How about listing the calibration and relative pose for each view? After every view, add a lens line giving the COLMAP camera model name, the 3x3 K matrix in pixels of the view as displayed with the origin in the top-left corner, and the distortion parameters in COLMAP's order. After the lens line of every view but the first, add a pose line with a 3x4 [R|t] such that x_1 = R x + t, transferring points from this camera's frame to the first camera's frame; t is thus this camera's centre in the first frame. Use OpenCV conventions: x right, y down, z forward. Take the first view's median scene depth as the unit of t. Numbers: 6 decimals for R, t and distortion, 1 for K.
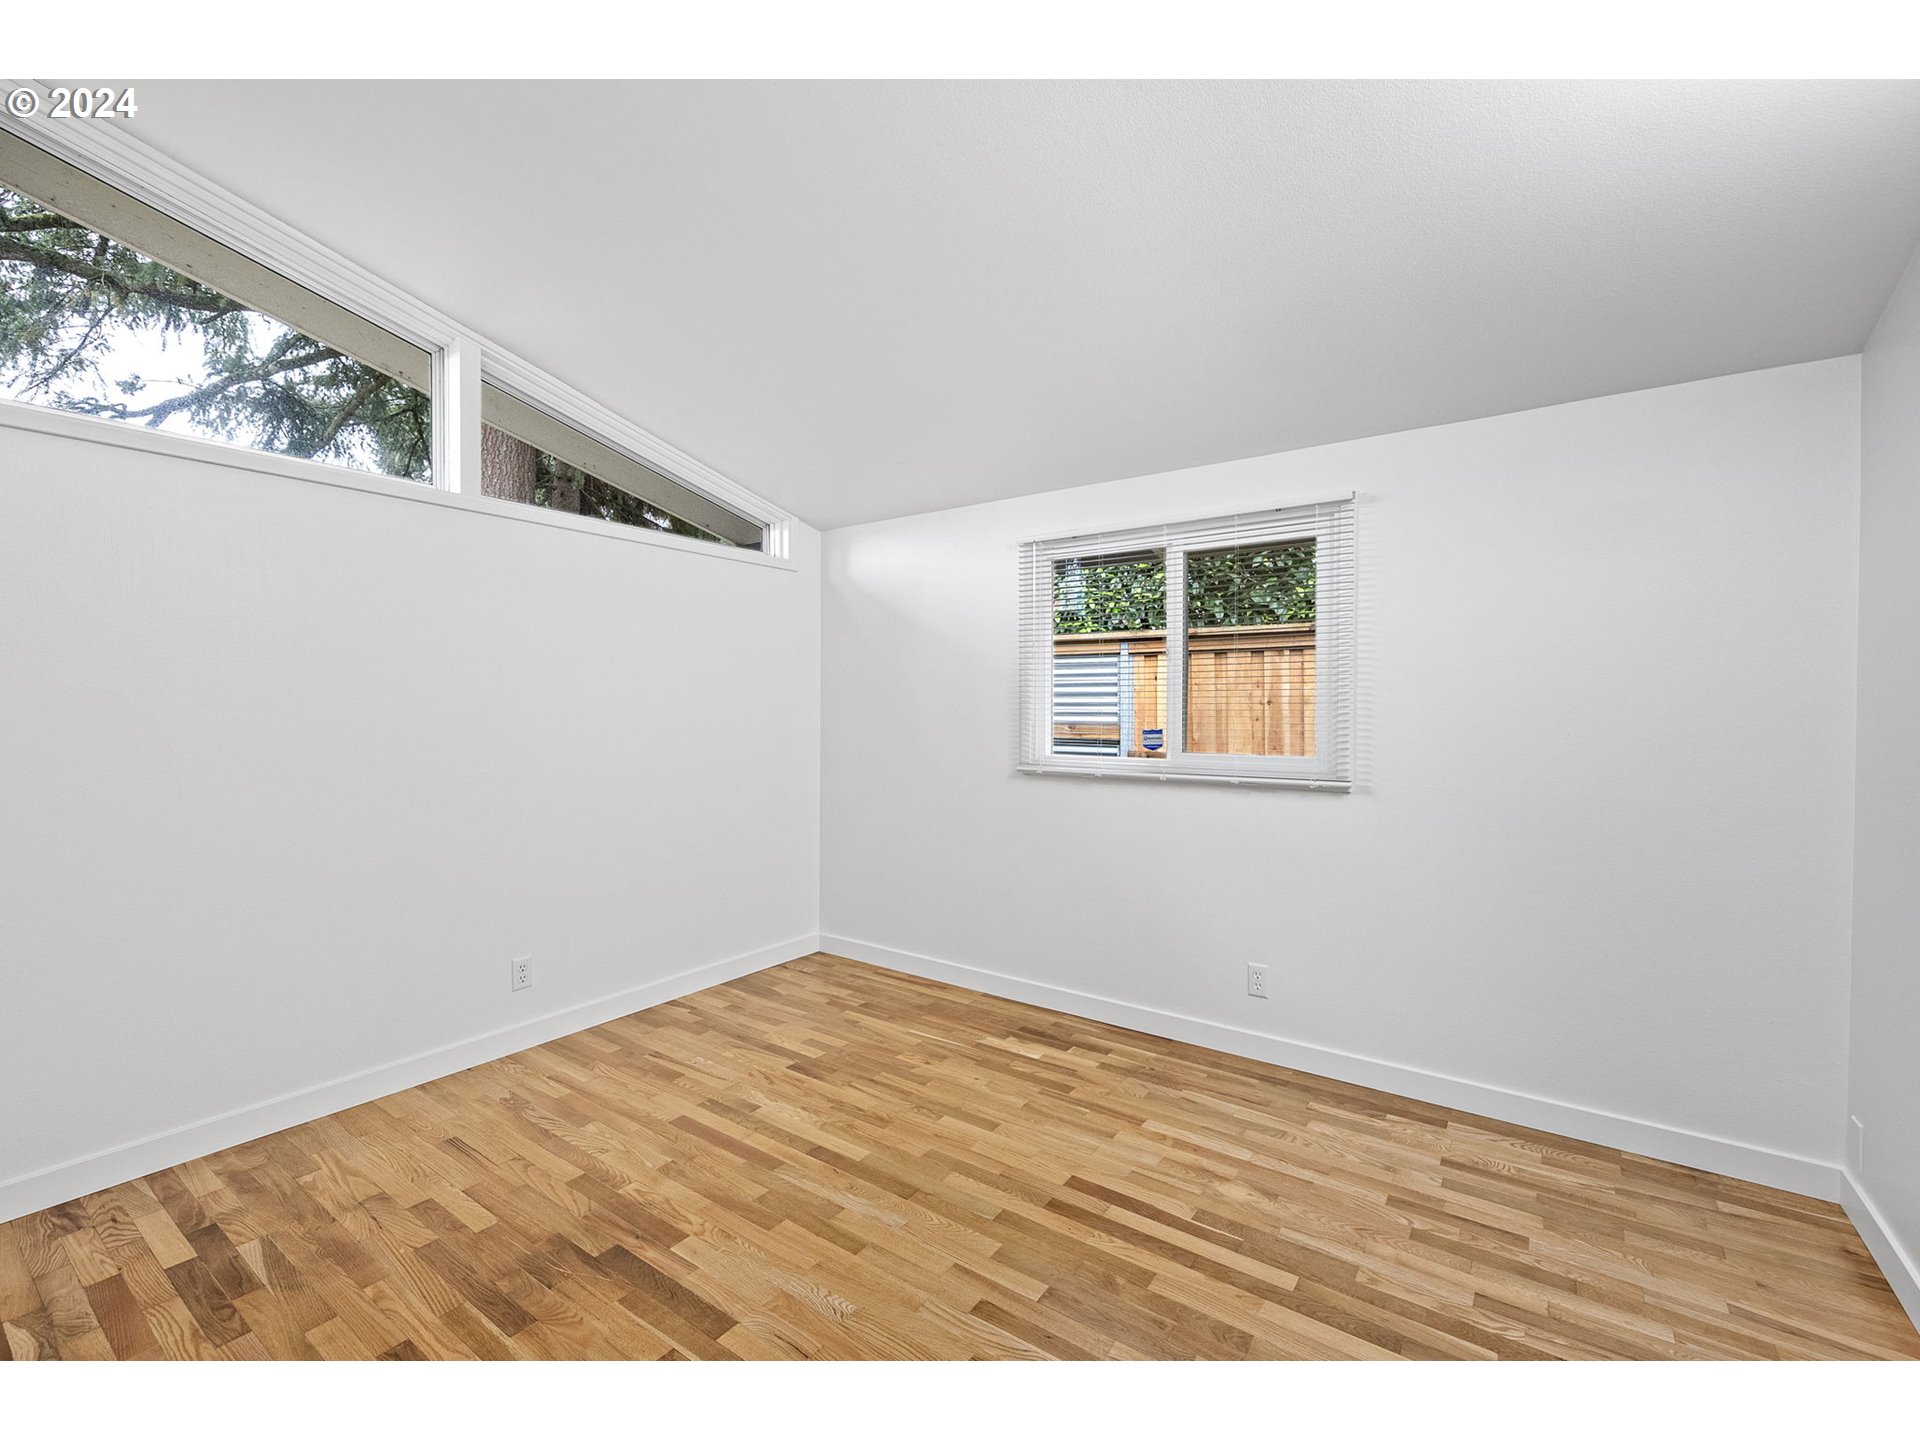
lens RADIAL K [[797.3, 0, 961.0], [0, 797.3, 719.5], [0, 0, 1]] dist [0.007860, -0.003793]
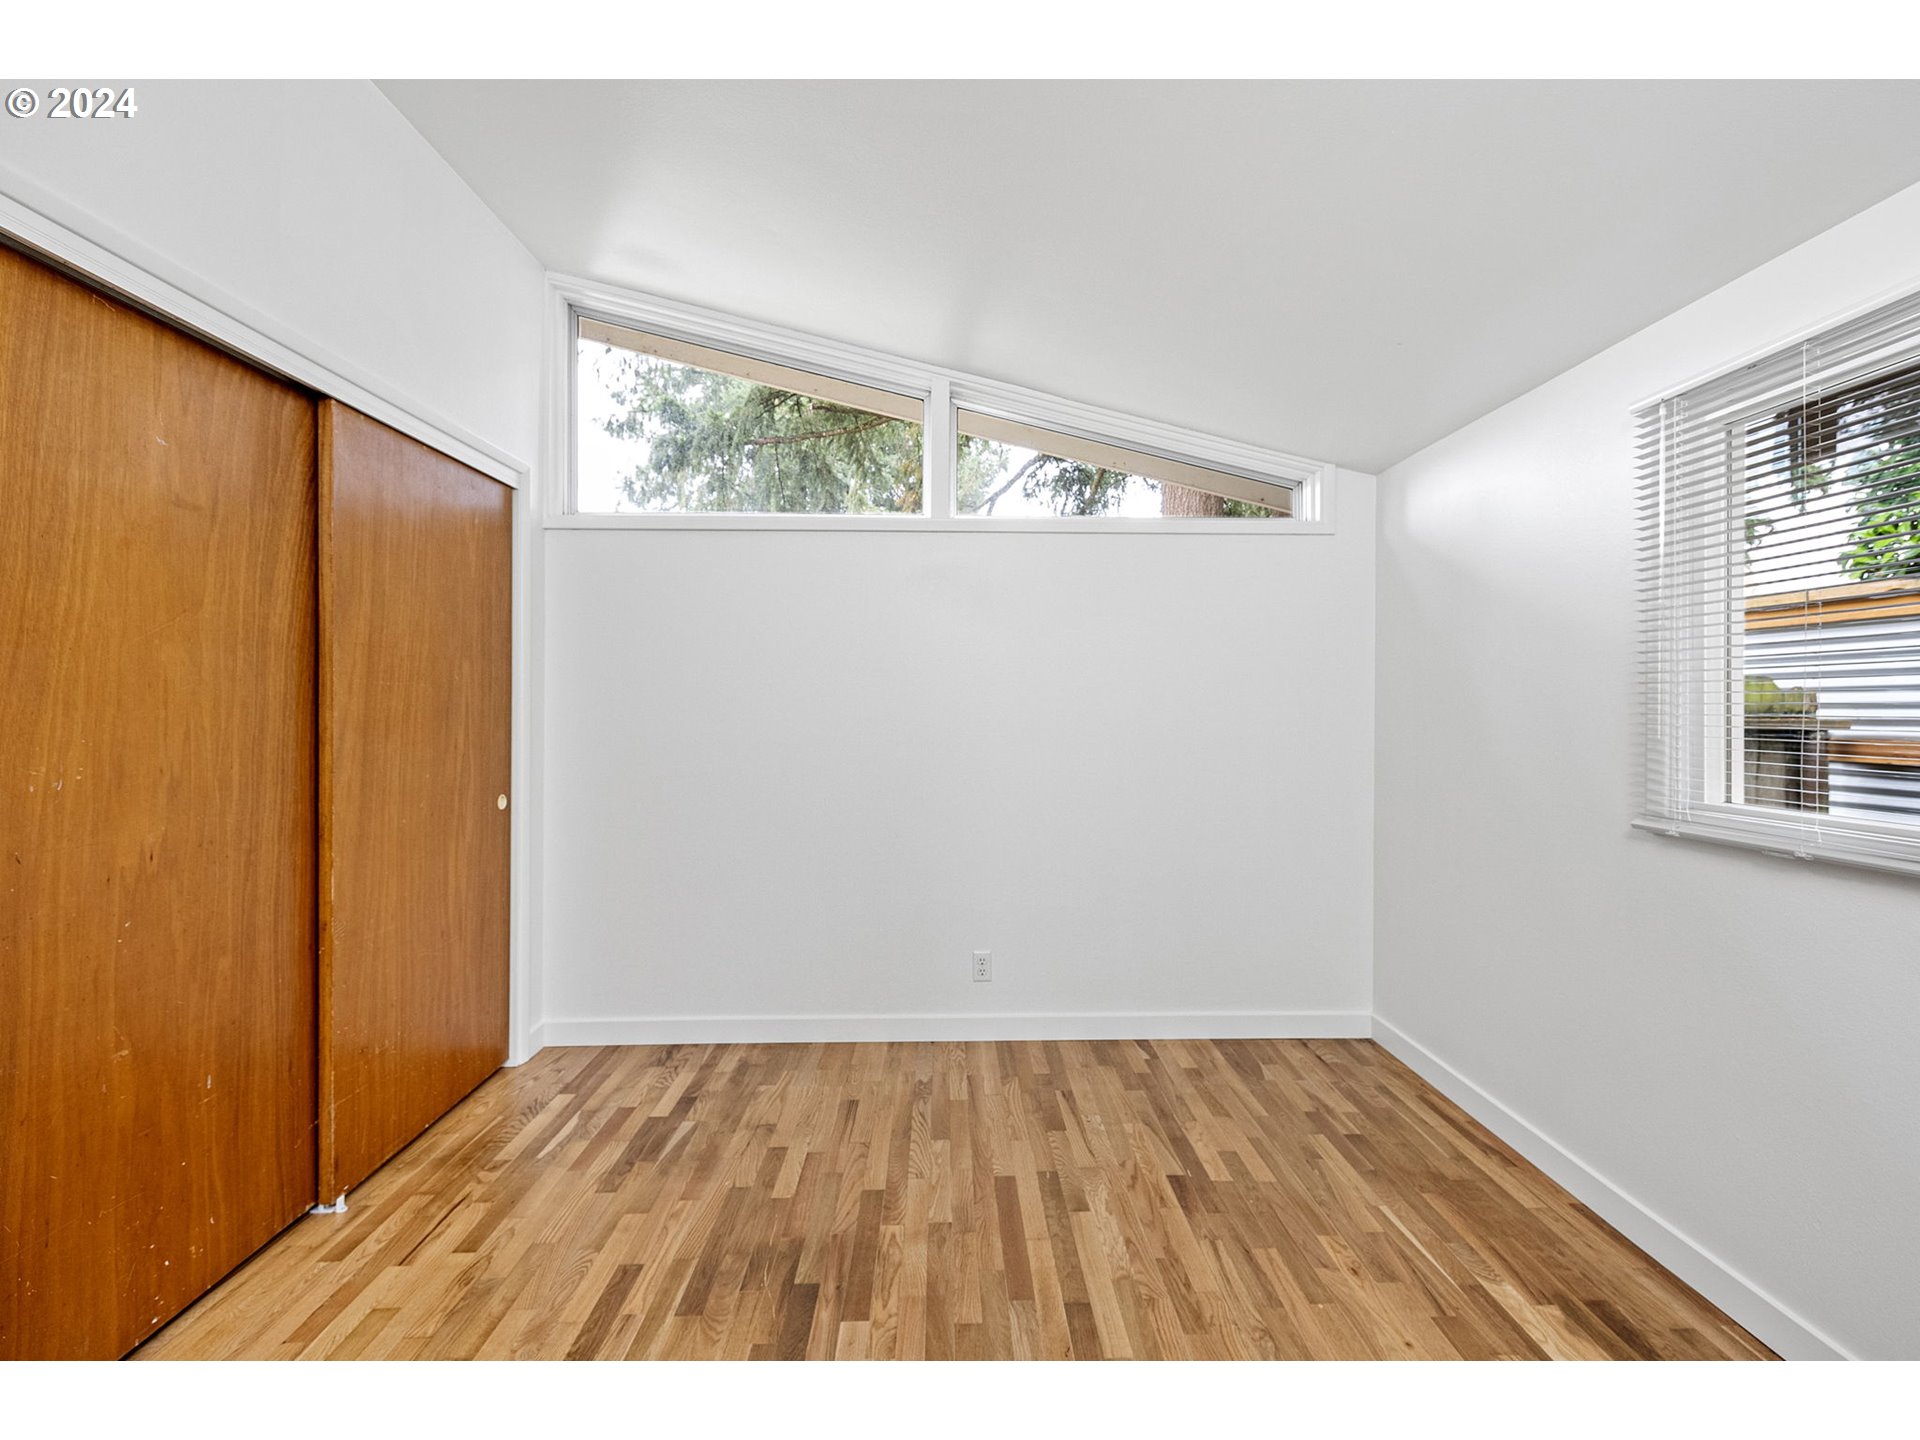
lens RADIAL K [[797.3, 0, 957.9], [0, 797.3, 713.9], [0, 0, 1]] dist [0.007860, -0.003793]
pose [[0.613775, 0.003575, -0.789473, 0.255558], [-0.013415, 0.999893, -0.005902, -0.004851], [0.789367, 0.014213, 0.613757, 0.341013]]
